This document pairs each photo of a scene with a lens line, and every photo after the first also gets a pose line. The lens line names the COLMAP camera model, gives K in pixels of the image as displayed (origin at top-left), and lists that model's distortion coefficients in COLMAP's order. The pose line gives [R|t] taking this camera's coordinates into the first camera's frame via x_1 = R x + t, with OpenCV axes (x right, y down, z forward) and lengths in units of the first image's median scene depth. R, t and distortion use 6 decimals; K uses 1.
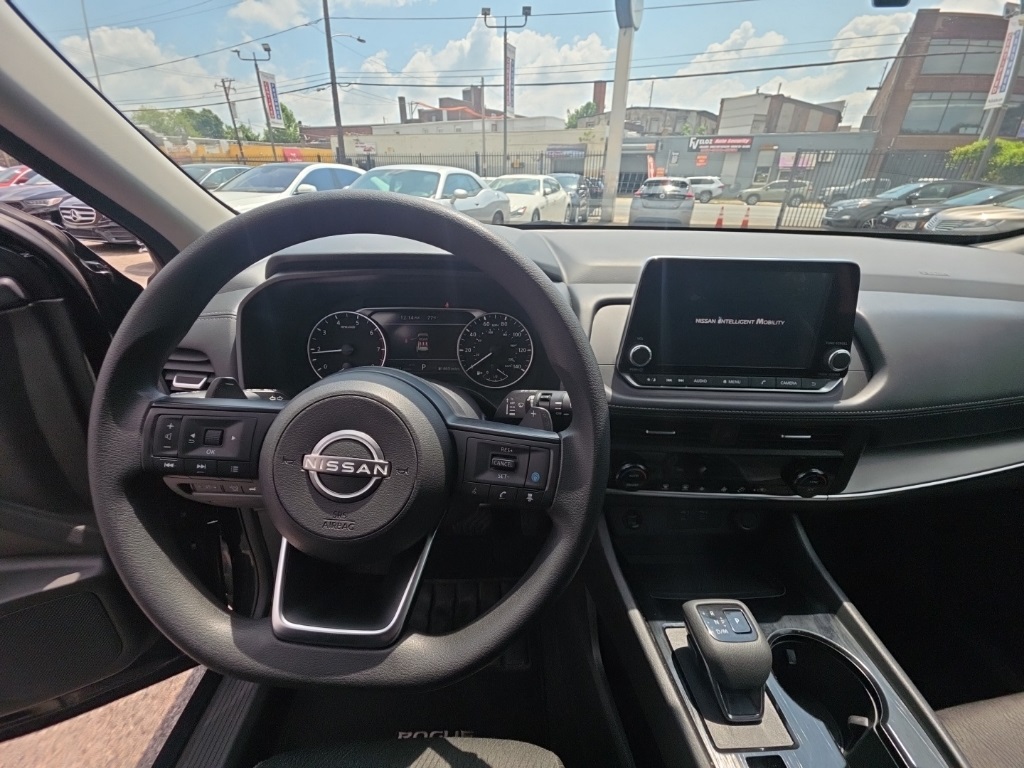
lens RADIAL K [[408.9, 0, 509.6], [0, 408.9, 384.7], [0, 0, 1]] dist [0.013843, -0.009128]
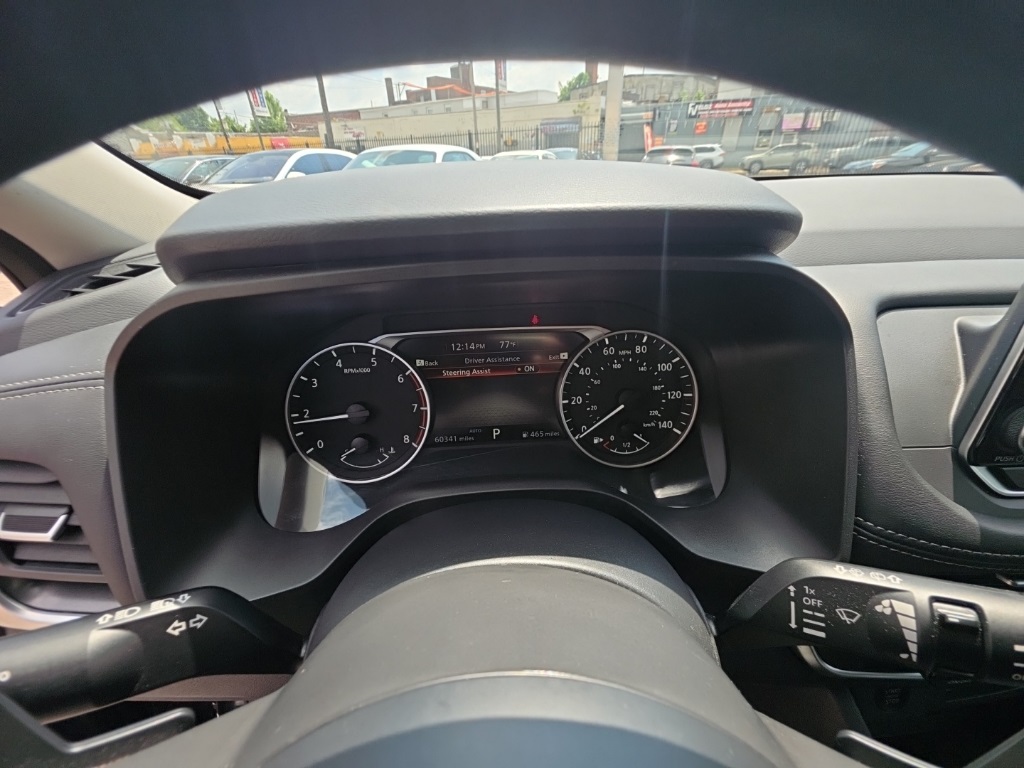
lens RADIAL K [[408.9, 0, 508.7], [0, 408.9, 382.3], [0, 0, 1]] dist [0.013843, -0.009128]
pose [[0.998802, -0.047845, -0.010268, -0.004925], [0.048175, 0.998238, 0.034646, -0.003500], [0.008593, -0.035099, 0.999347, 0.011966]]
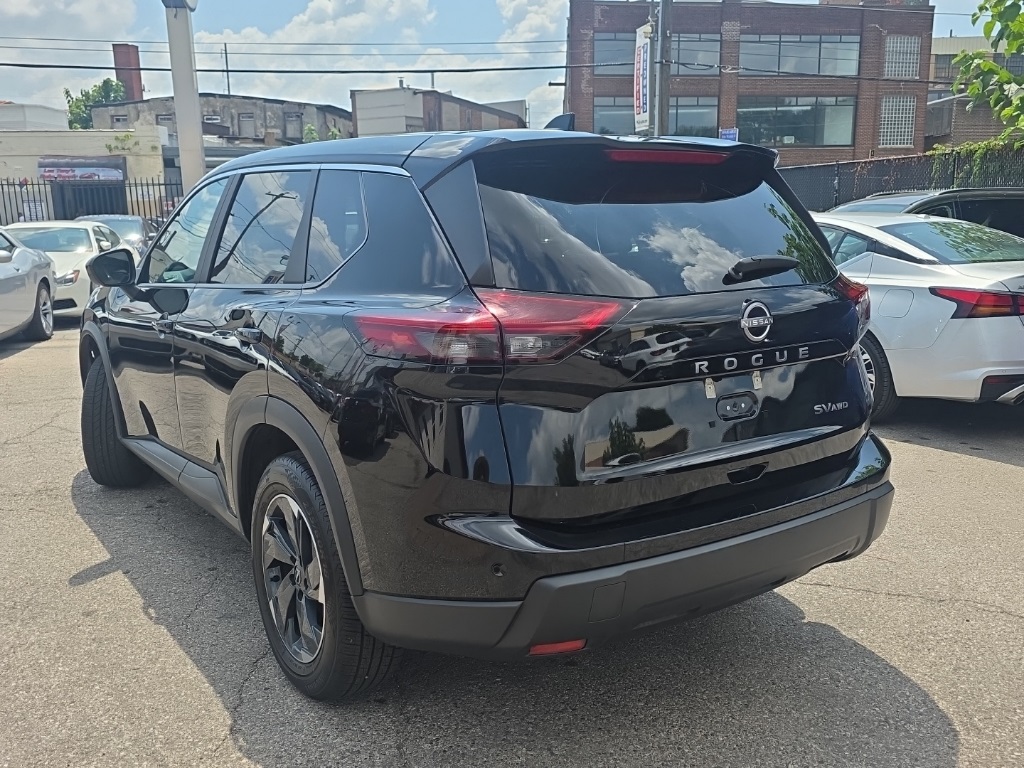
lens RADIAL K [[926.6, 0, 523.4], [0, 926.6, 389.5], [0, 0, 1]] dist [0.039355, 0.000000]
pose [[0.841912, -0.129551, 0.523832, -0.062816], [0.266816, 0.943723, -0.195437, 0.077083], [-0.469034, 0.304308, 0.829099, -0.173579]]
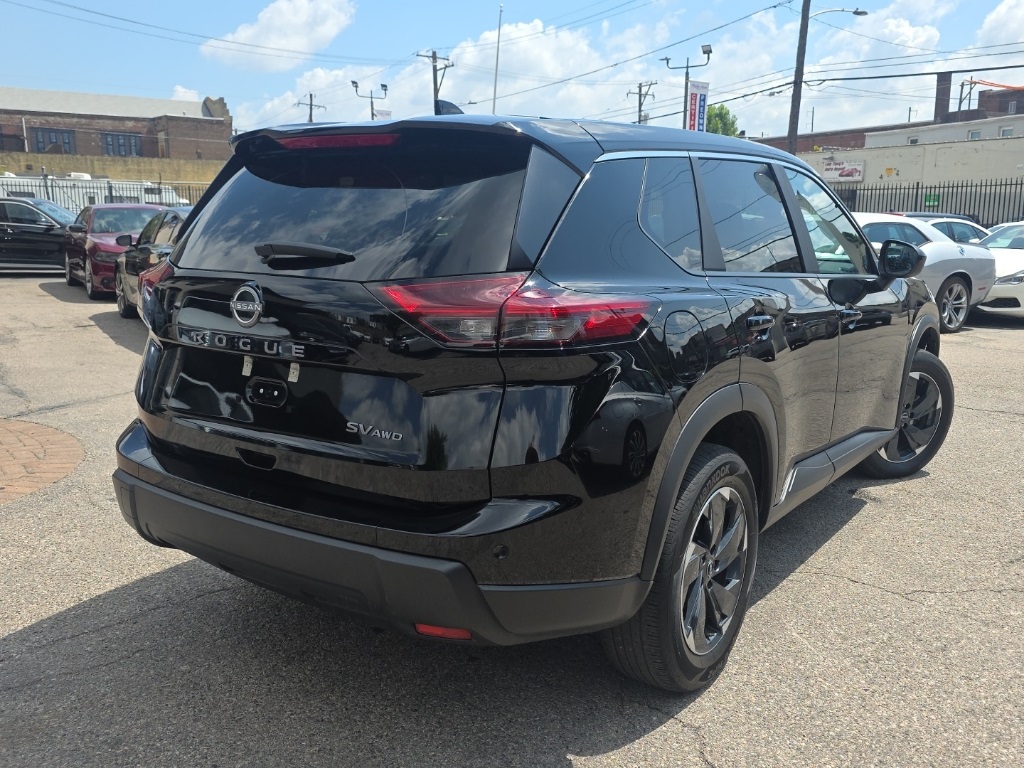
lens RADIAL K [[926.6, 0, 510.3], [0, 926.6, 382.2], [0, 0, 1]] dist [0.039355, 0.000000]
pose [[0.794080, 0.100187, -0.599500, 0.107860], [-0.269655, 0.942011, -0.199751, 0.077338], [0.544723, 0.320277, 0.775048, -0.163097]]
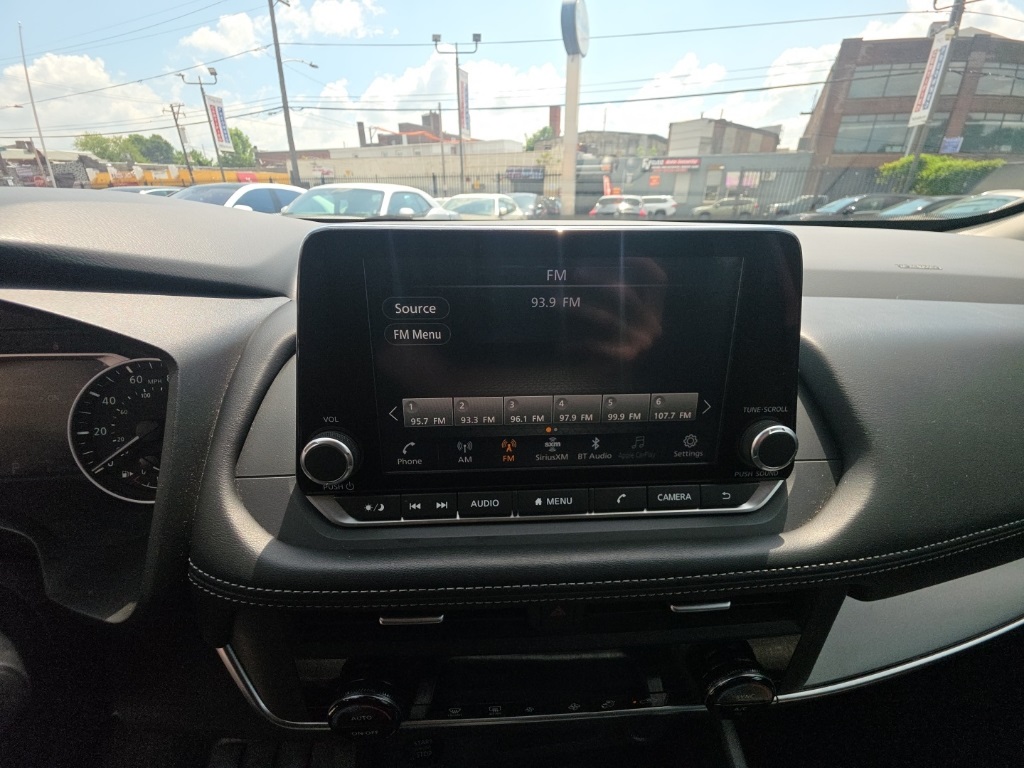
lens RADIAL K [[408.9, 0, 509.3], [0, 408.9, 385.7], [0, 0, 1]] dist [0.013843, -0.009128]
pose [[0.996763, -0.043960, 0.067313, 0.010126], [0.046739, 0.998095, -0.040279, -0.002580], [-0.065414, 0.043295, 0.996919, 0.011803]]
